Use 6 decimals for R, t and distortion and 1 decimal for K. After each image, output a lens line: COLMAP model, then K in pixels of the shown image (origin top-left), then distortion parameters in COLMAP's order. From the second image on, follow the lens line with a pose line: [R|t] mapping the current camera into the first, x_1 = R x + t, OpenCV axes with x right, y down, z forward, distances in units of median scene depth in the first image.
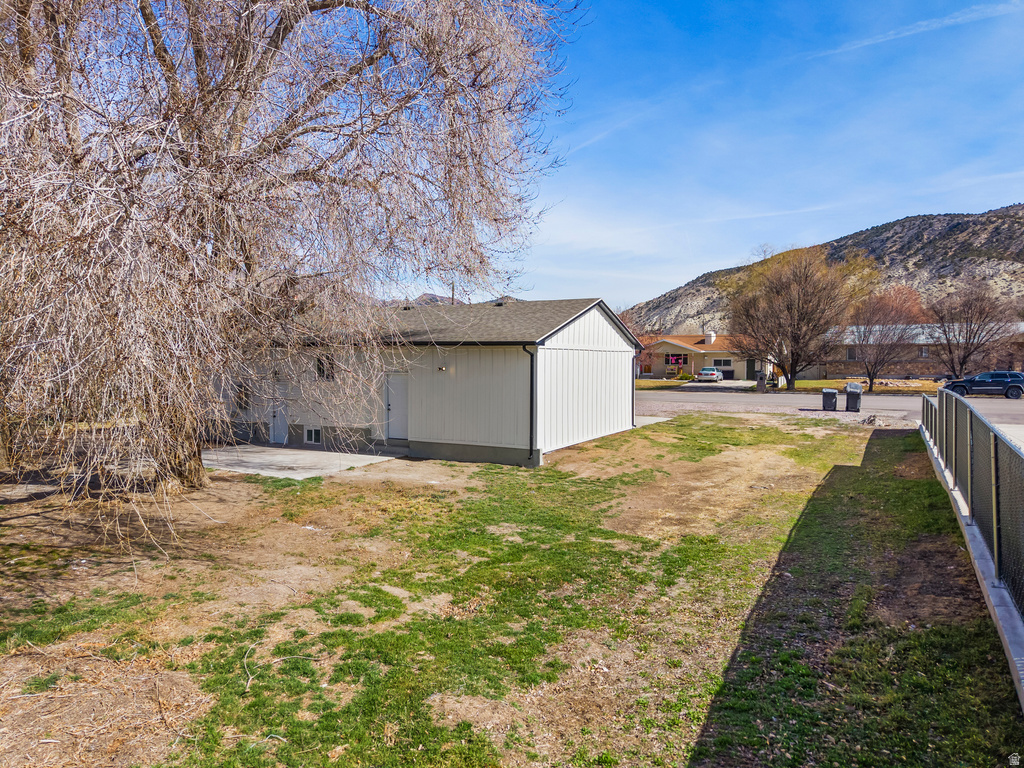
lens RADIAL K [[691.8, 0, 512.0], [0, 691.8, 384.0], [0, 0, 1]] dist [0.008975, -0.006284]
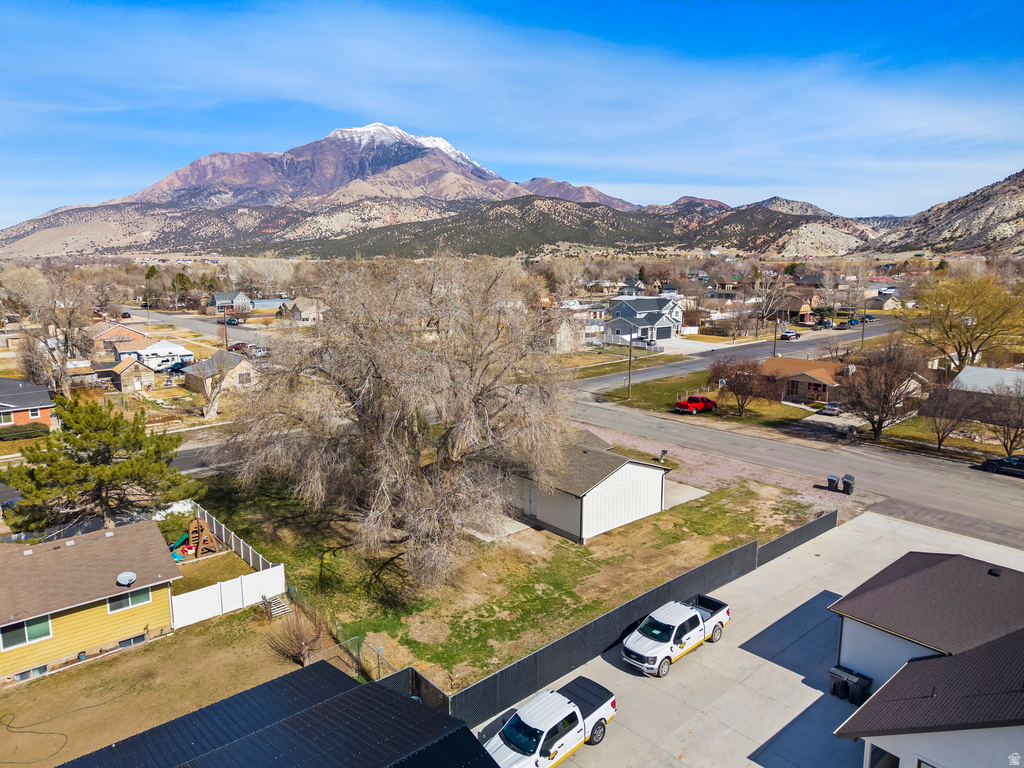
lens RADIAL K [[691.8, 0, 512.0], [0, 691.8, 384.0], [0, 0, 1]] dist [0.008975, -0.006284]
pose [[0.934766, 0.067900, -0.348715, 1.259300], [-0.019660, 0.989948, 0.140057, -1.586963], [0.354720, -0.124065, 0.926705, -2.564432]]
